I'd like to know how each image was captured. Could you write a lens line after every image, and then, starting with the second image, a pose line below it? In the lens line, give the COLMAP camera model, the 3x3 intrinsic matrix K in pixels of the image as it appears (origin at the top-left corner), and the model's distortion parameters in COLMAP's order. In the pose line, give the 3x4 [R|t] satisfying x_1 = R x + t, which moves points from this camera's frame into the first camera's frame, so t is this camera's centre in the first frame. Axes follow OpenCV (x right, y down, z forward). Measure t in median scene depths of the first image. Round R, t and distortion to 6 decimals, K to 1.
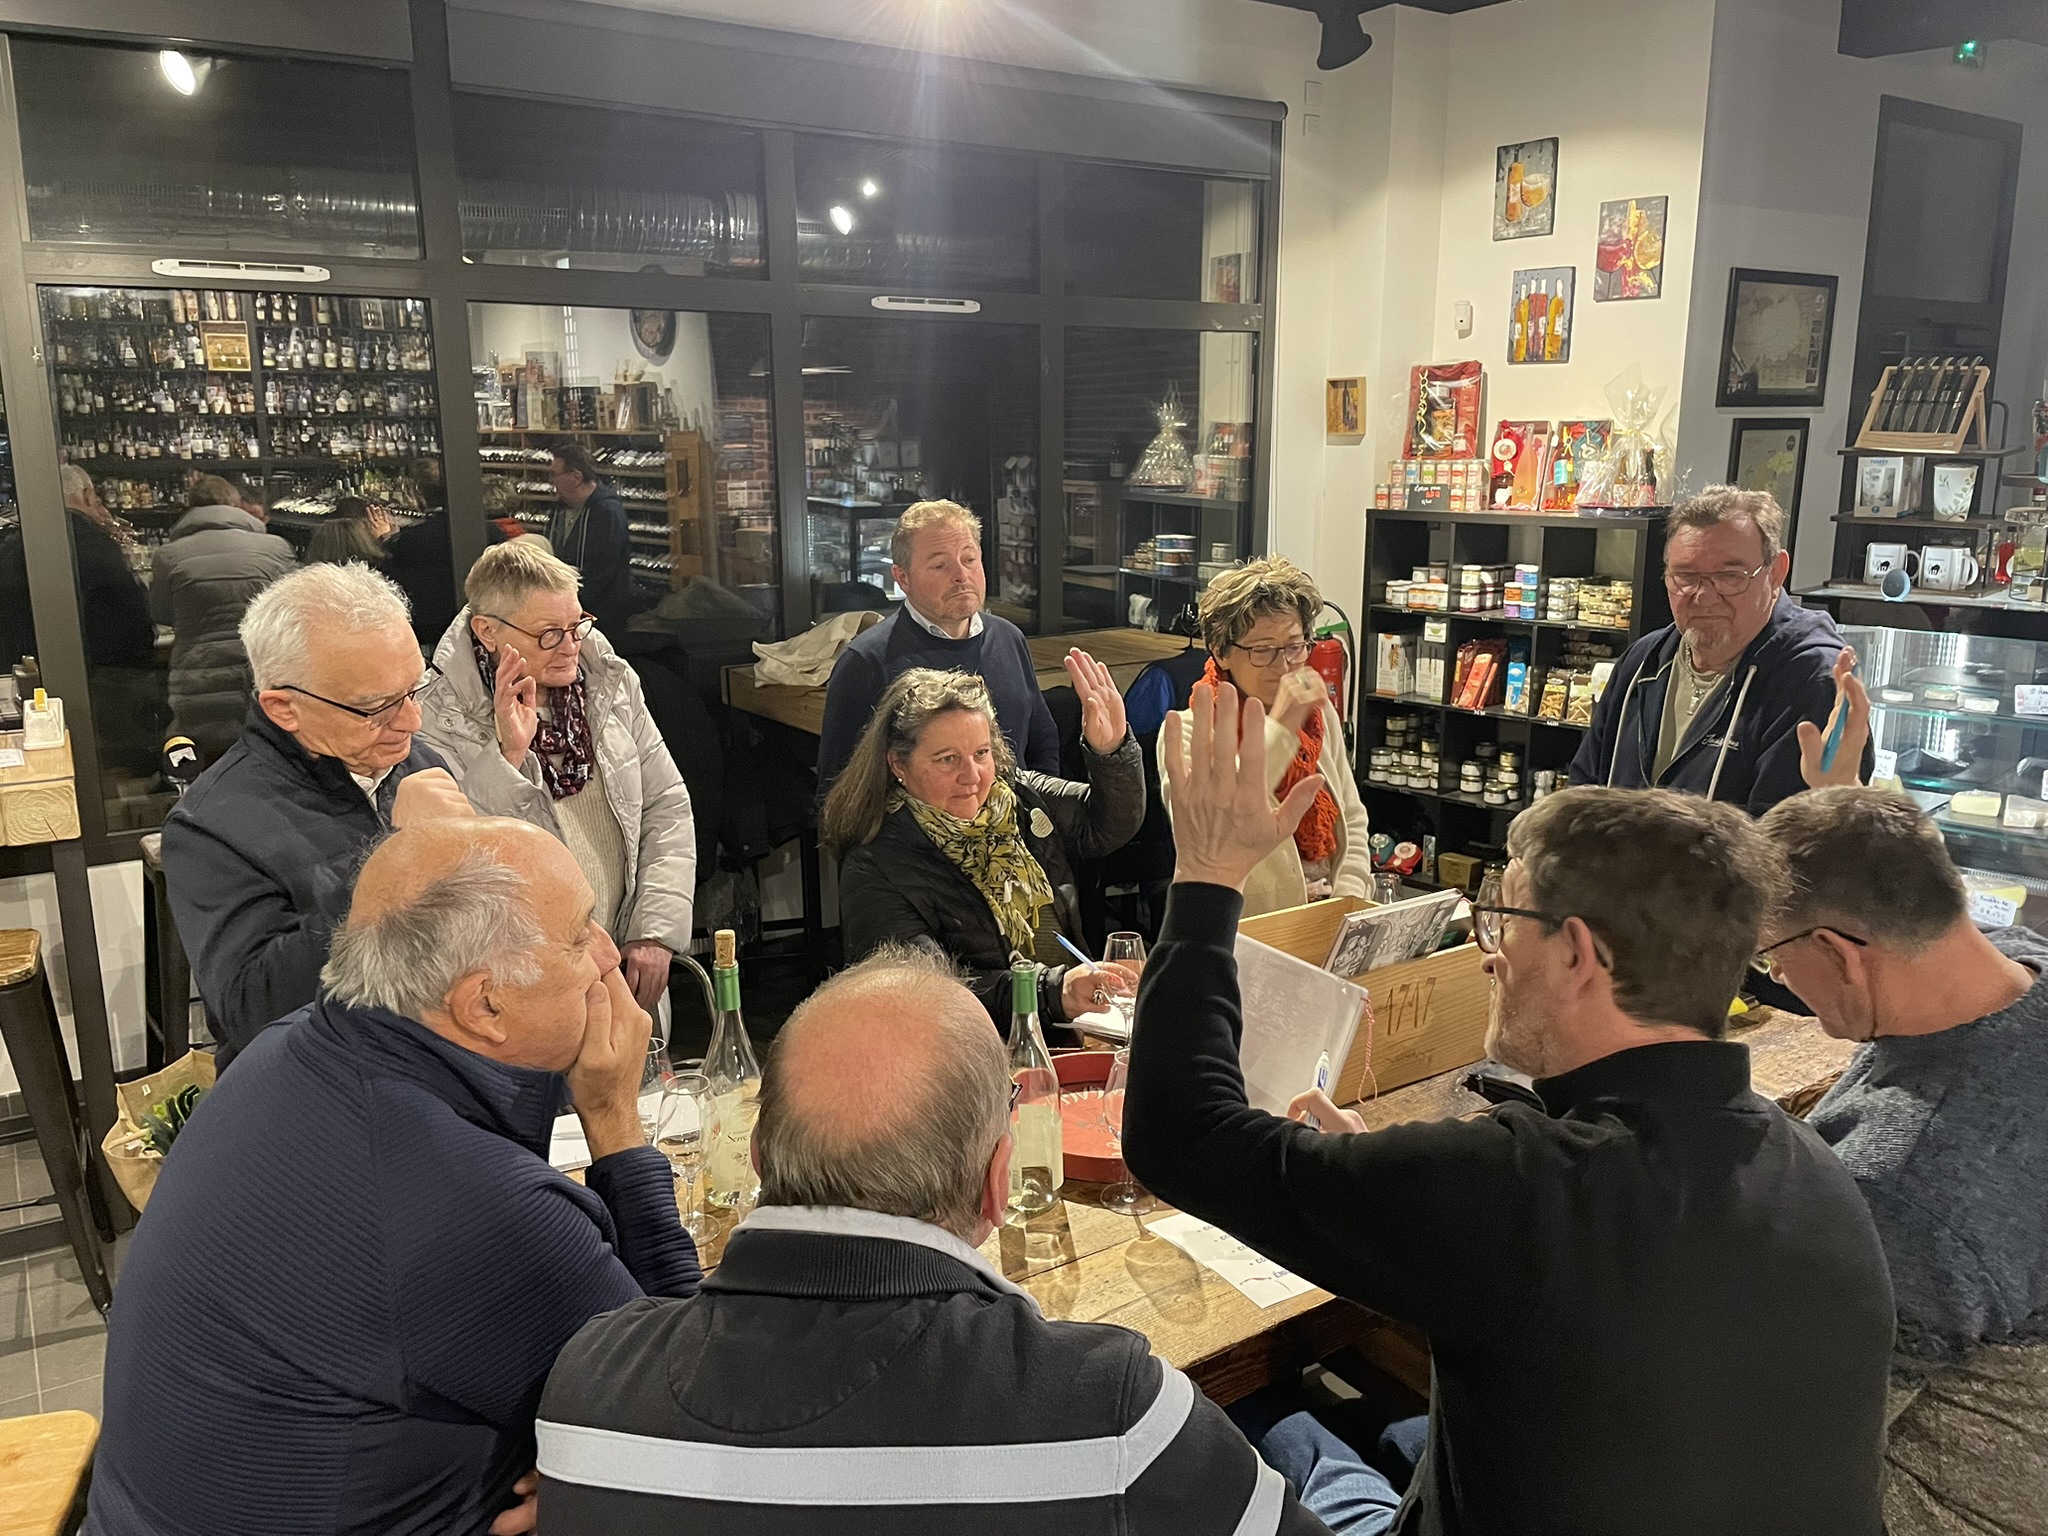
lens RADIAL K [[1553.5, 0, 1021.7], [0, 1553.5, 768.6], [0, 0, 1]] dist [-0.002212, -0.004734]
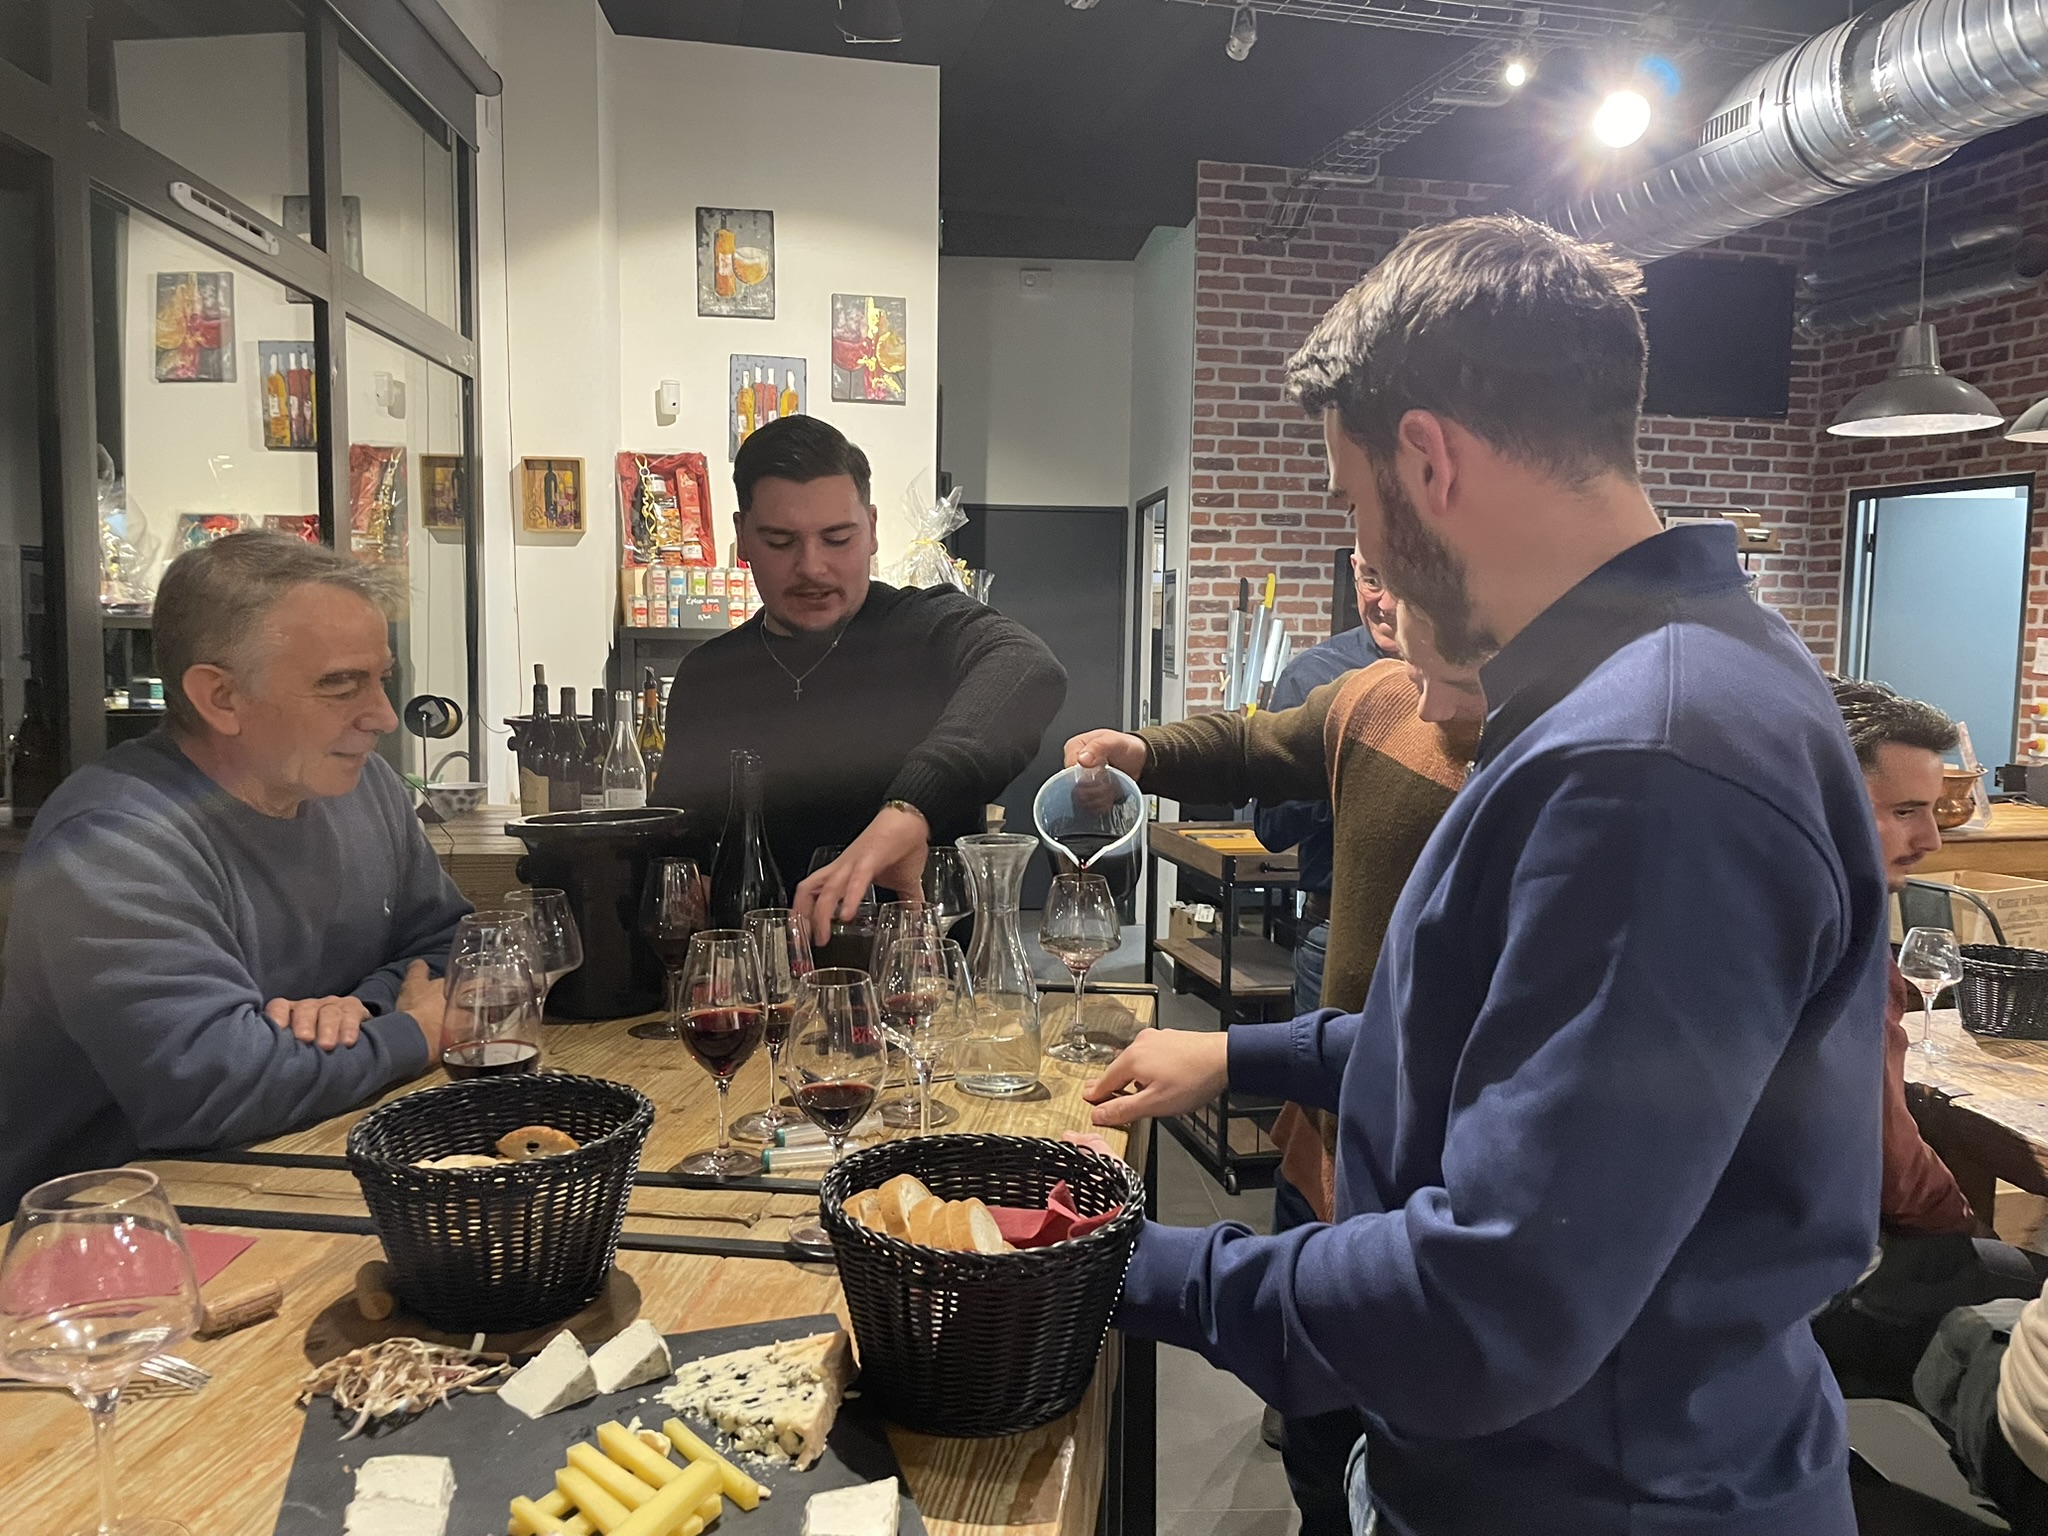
lens RADIAL K [[1553.5, 0, 1027.7], [0, 1553.5, 768.5], [0, 0, 1]] dist [-0.002212, -0.004734]
pose [[0.522281, -0.055327, 0.850977, -0.338519], [0.159386, 0.986642, -0.033675, -0.041868], [-0.837746, 0.153221, 0.524123, 0.456197]]
